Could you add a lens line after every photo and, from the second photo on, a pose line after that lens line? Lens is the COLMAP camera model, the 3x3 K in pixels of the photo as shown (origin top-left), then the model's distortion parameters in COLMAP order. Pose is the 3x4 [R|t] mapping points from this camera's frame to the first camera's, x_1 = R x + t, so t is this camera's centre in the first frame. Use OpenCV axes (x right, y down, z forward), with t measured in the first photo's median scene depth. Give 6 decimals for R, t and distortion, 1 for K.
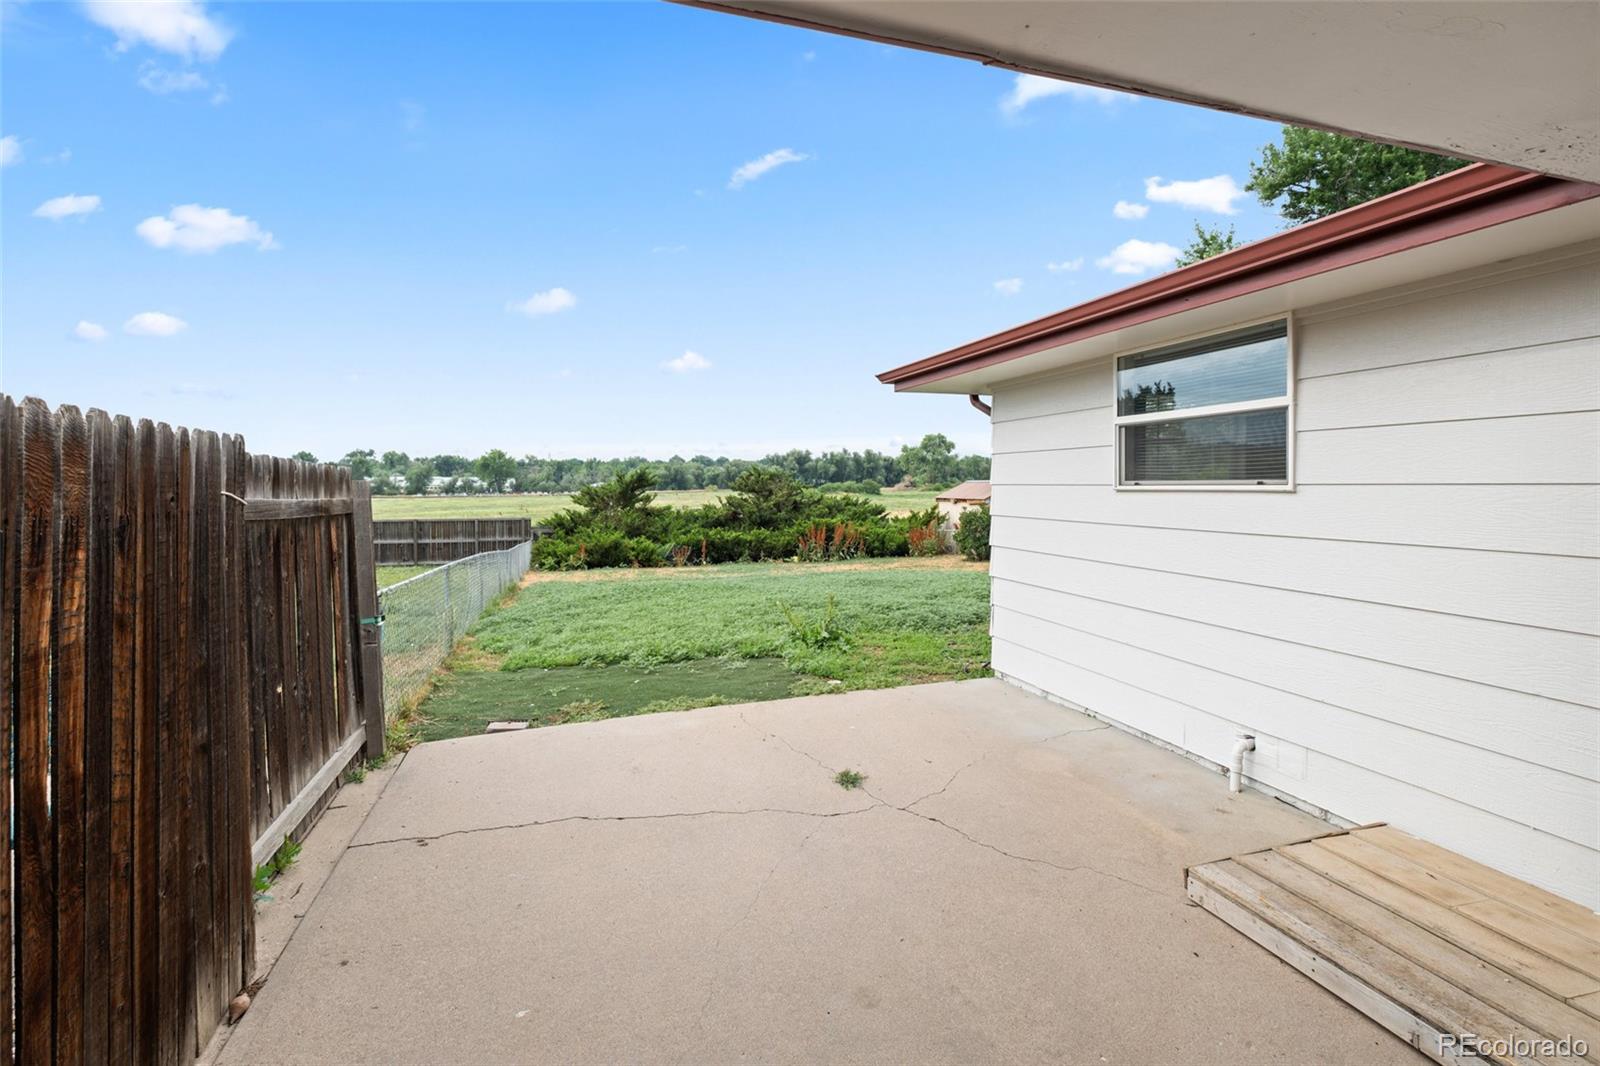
lens RADIAL K [[701.6, 0, 793.5], [0, 701.6, 496.5], [0, 0, 1]] dist [-0.013621, -0.000344]
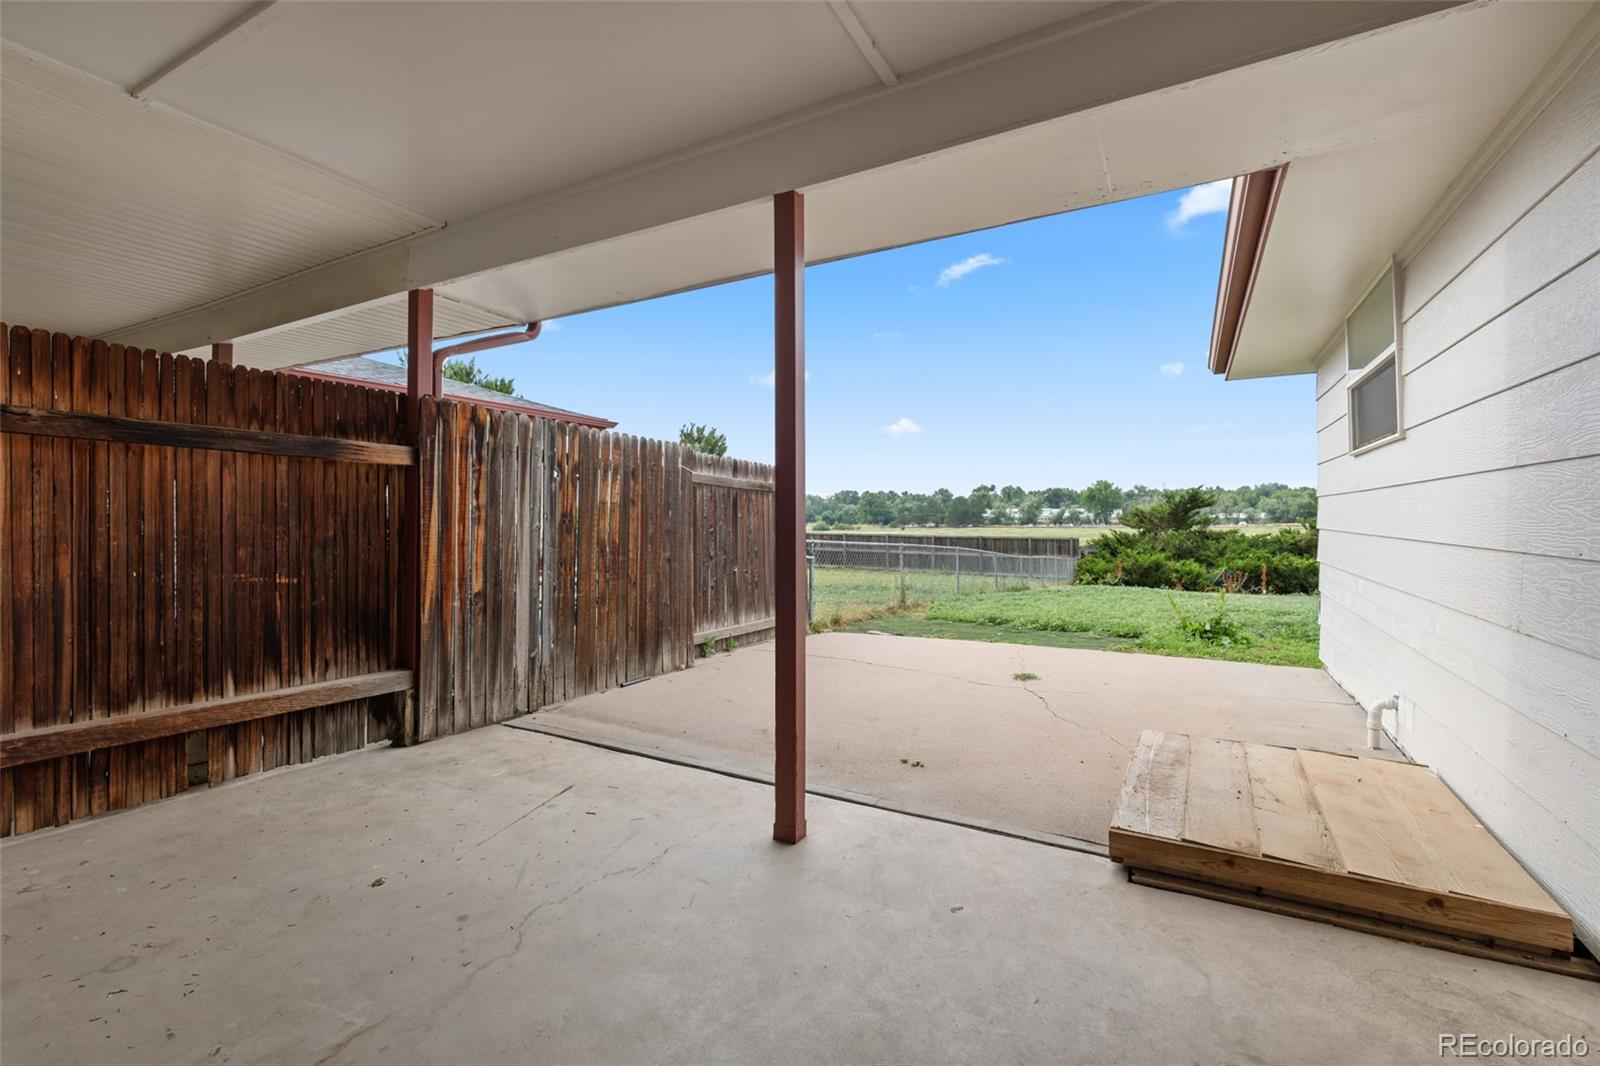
lens RADIAL K [[701.6, 0, 793.5], [0, 701.6, 496.5], [0, 0, 1]] dist [-0.013621, -0.000344]
pose [[0.681748, -0.019916, -0.731316, 0.403849], [-0.013068, 0.999138, -0.039392, 0.059973], [0.731470, 0.036412, 0.680900, -0.138003]]
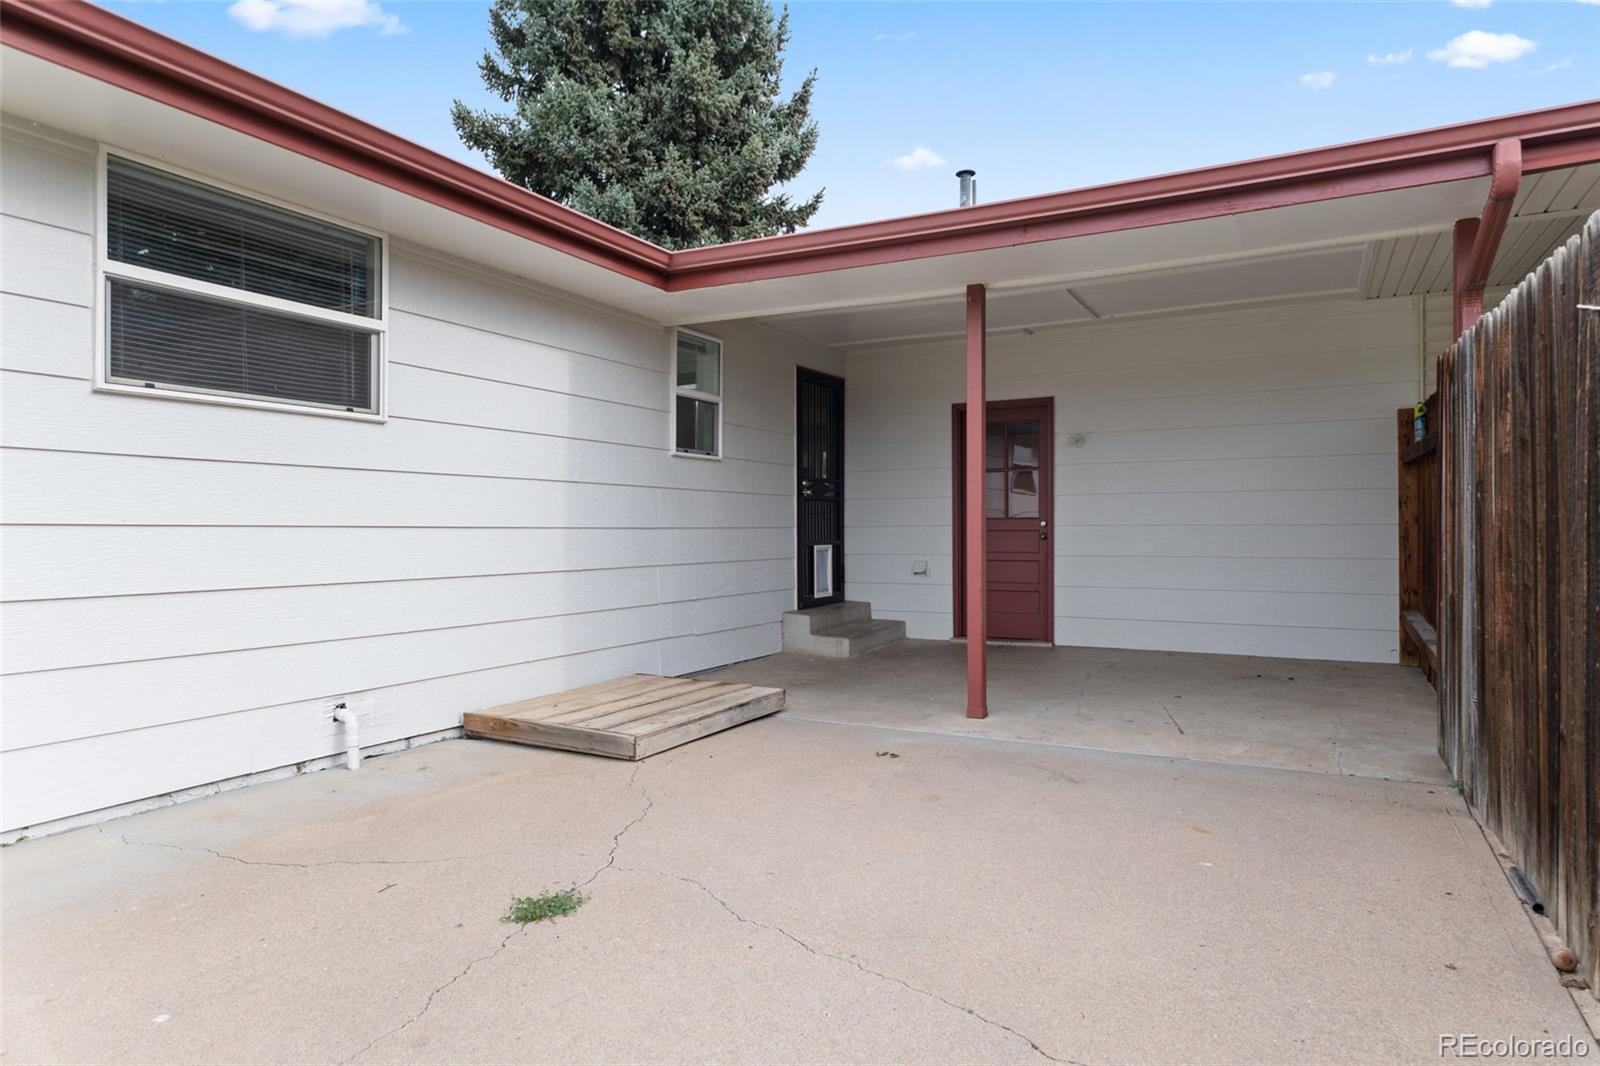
lens RADIAL K [[920.7, 0, 800.0], [0, 920.7, 533.0], [0, 0, 1]] dist [0.003456, 0.000328]
pose [[-0.683965, 0.002449, 0.729511, -0.281207], [0.017611, 0.999758, 0.013156, 0.065047], [-0.729302, 0.021845, -0.683843, 0.686920]]
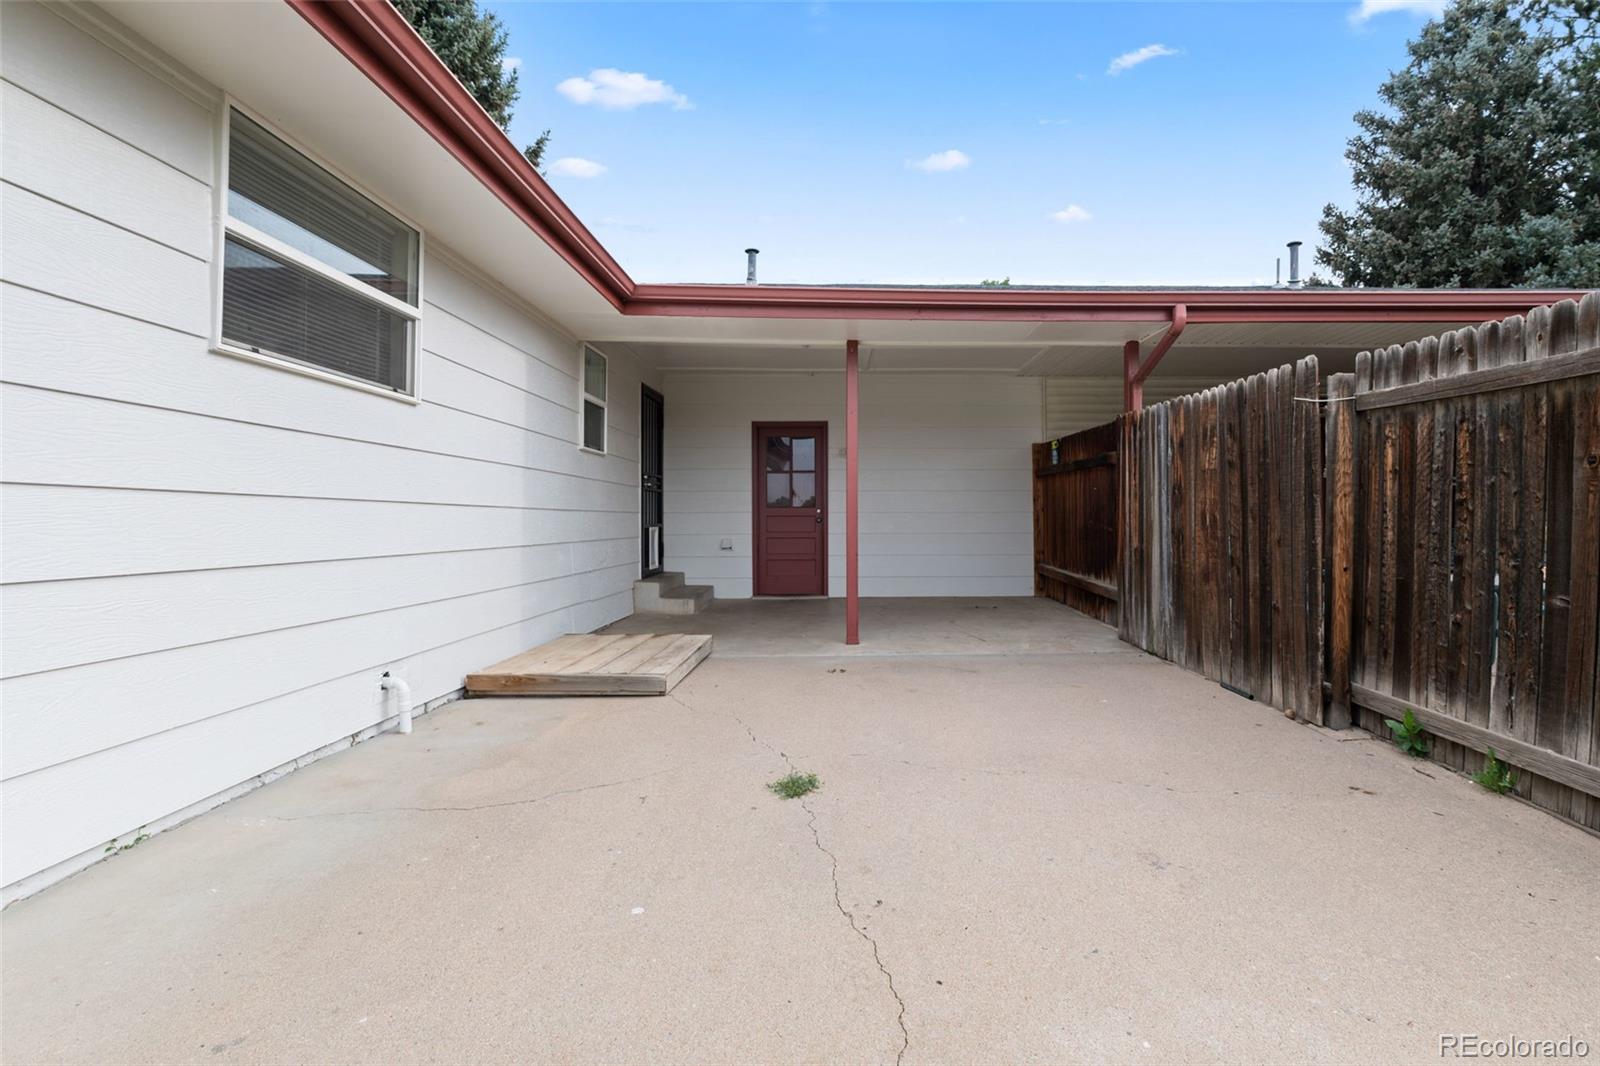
lens RADIAL K [[723.4, 0, 846.2], [0, 723.4, 510.4], [0, 0, 1]] dist [0.000205, -0.000644]
pose [[-0.951911, 0.010091, 0.306208, -0.094741], [0.010794, 0.999942, 0.000603, 0.072207], [-0.306184, 0.003879, -0.951965, 0.858473]]
